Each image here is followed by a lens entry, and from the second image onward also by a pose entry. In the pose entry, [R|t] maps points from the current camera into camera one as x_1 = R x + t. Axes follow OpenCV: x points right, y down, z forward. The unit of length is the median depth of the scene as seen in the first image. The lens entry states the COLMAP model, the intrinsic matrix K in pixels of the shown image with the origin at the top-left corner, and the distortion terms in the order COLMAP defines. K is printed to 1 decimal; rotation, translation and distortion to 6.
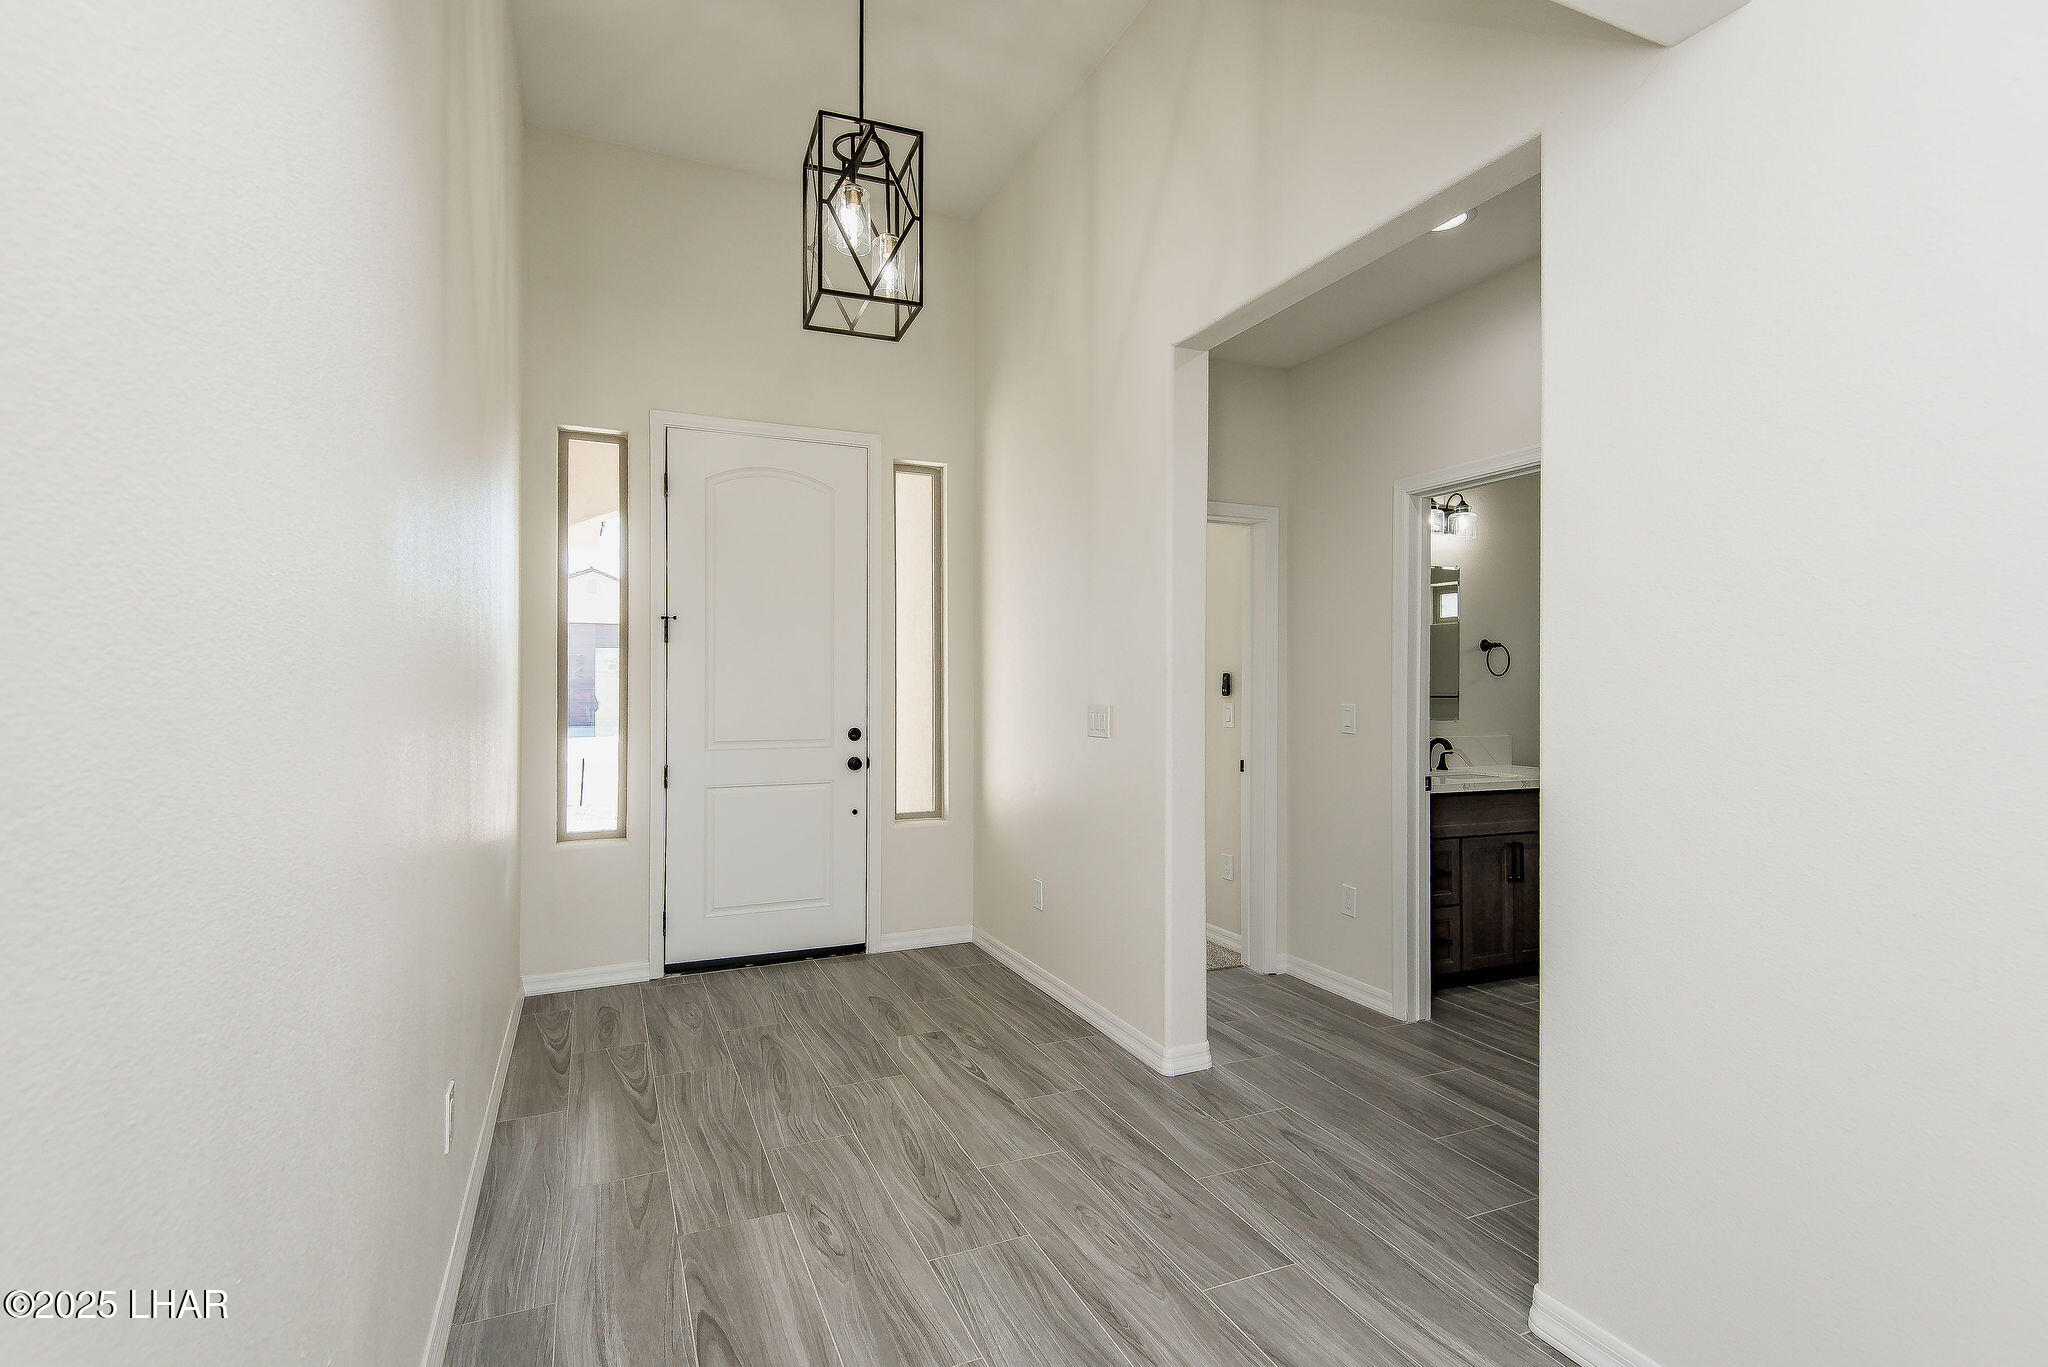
lens RADIAL K [[958.4, 0, 1024.0], [0, 958.4, 683.5], [0, 0, 1]] dist [0.034338, -0.026713]
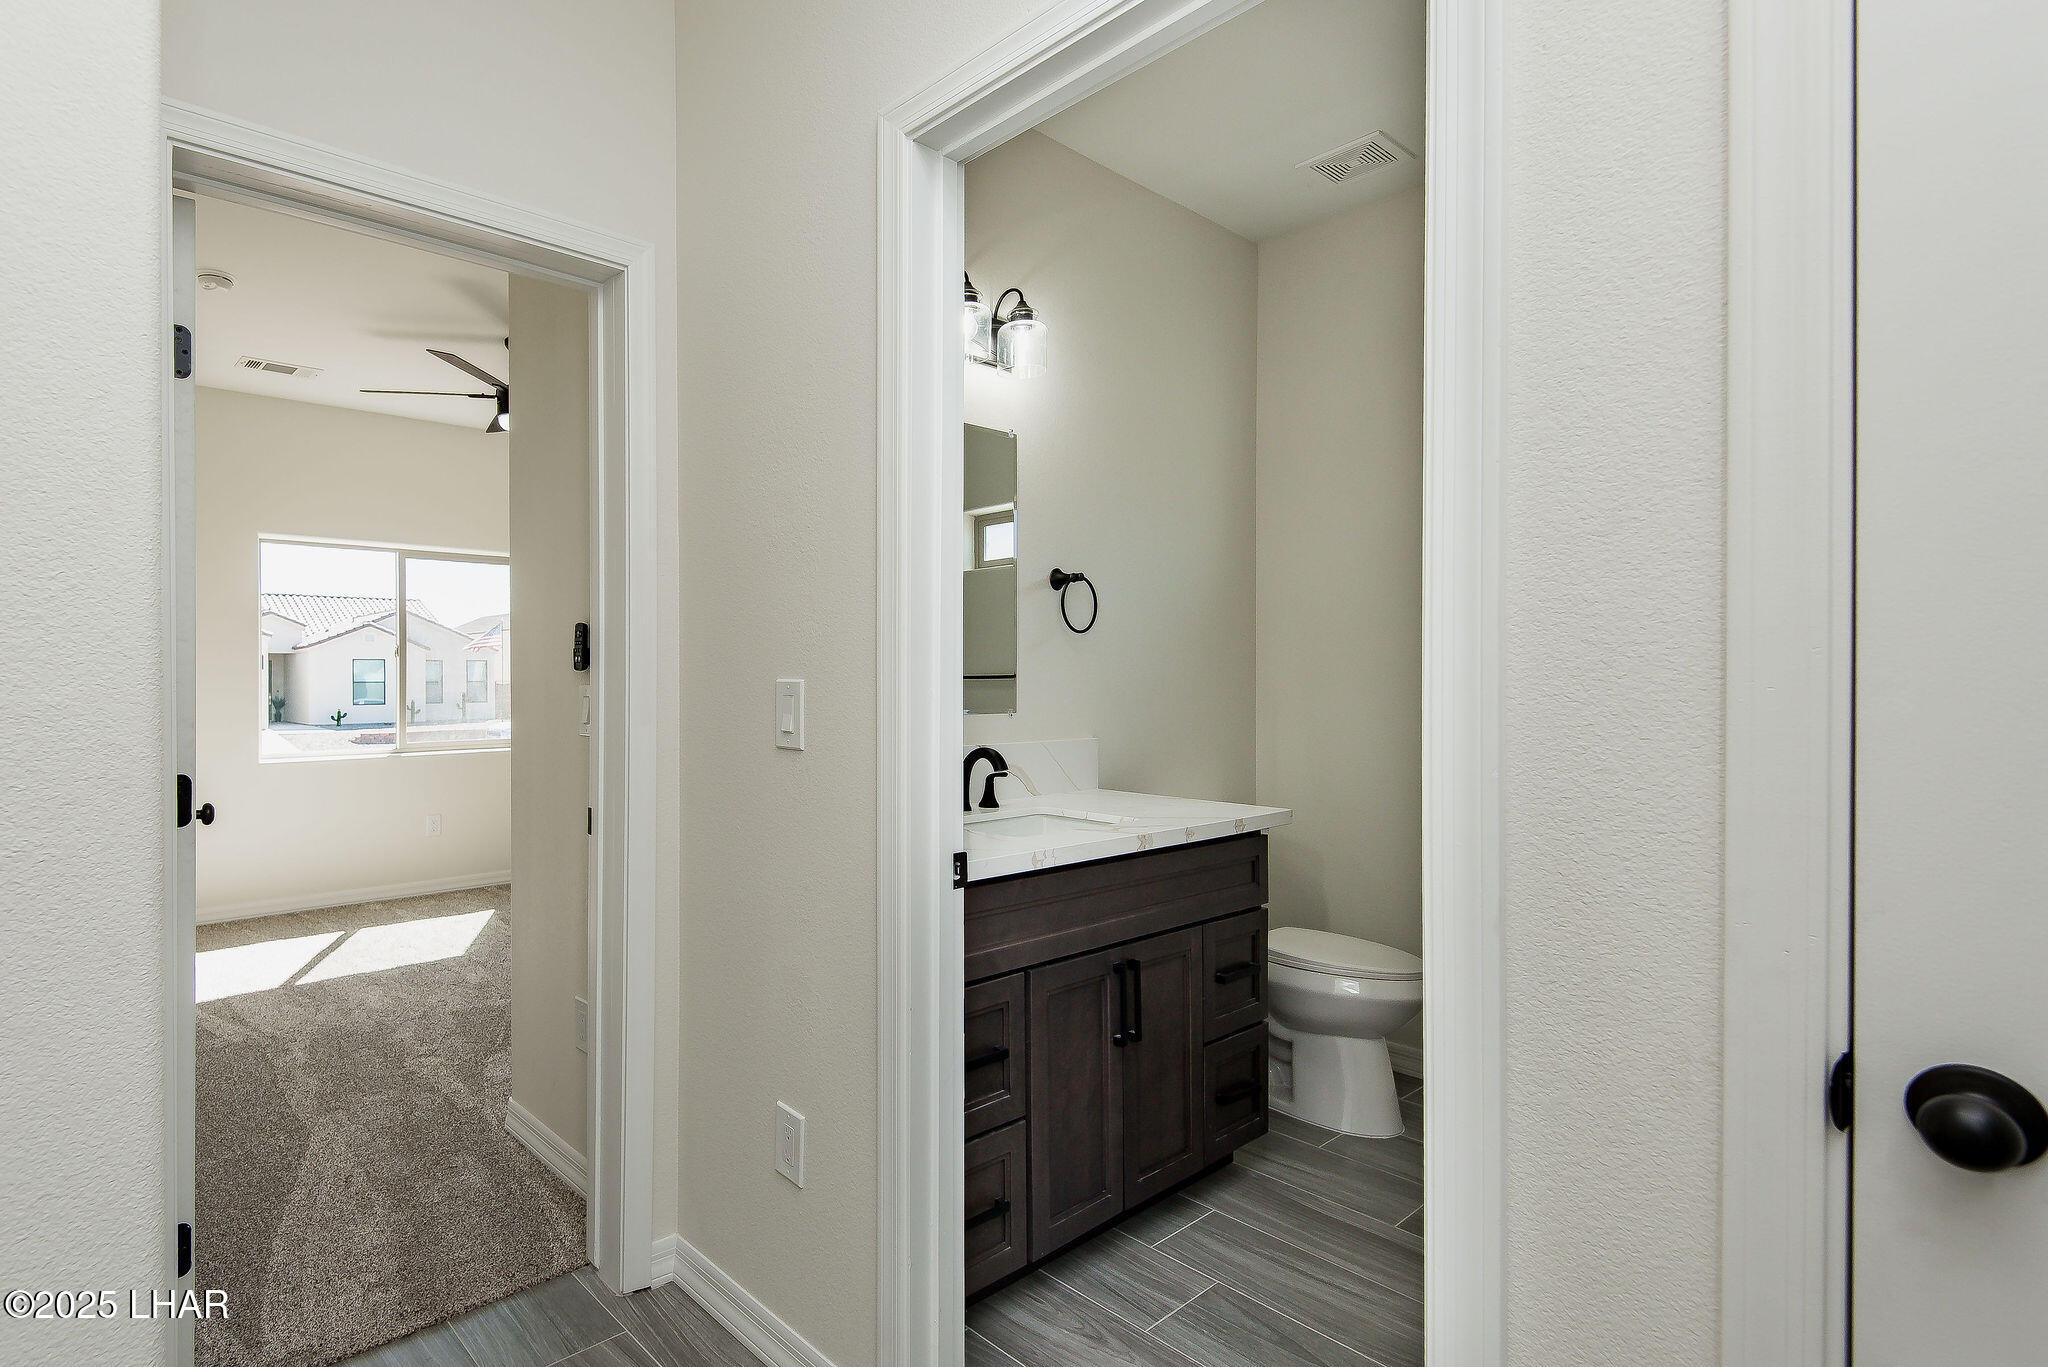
lens RADIAL K [[958.4, 0, 1024.0], [0, 958.4, 683.5], [0, 0, 1]] dist [0.034338, -0.026713]
pose [[0.900453, -0.003570, 0.434939, 0.251470], [0.003150, 0.999994, 0.001688, 0.023585], [-0.434942, -0.000150, 0.900458, 0.584673]]
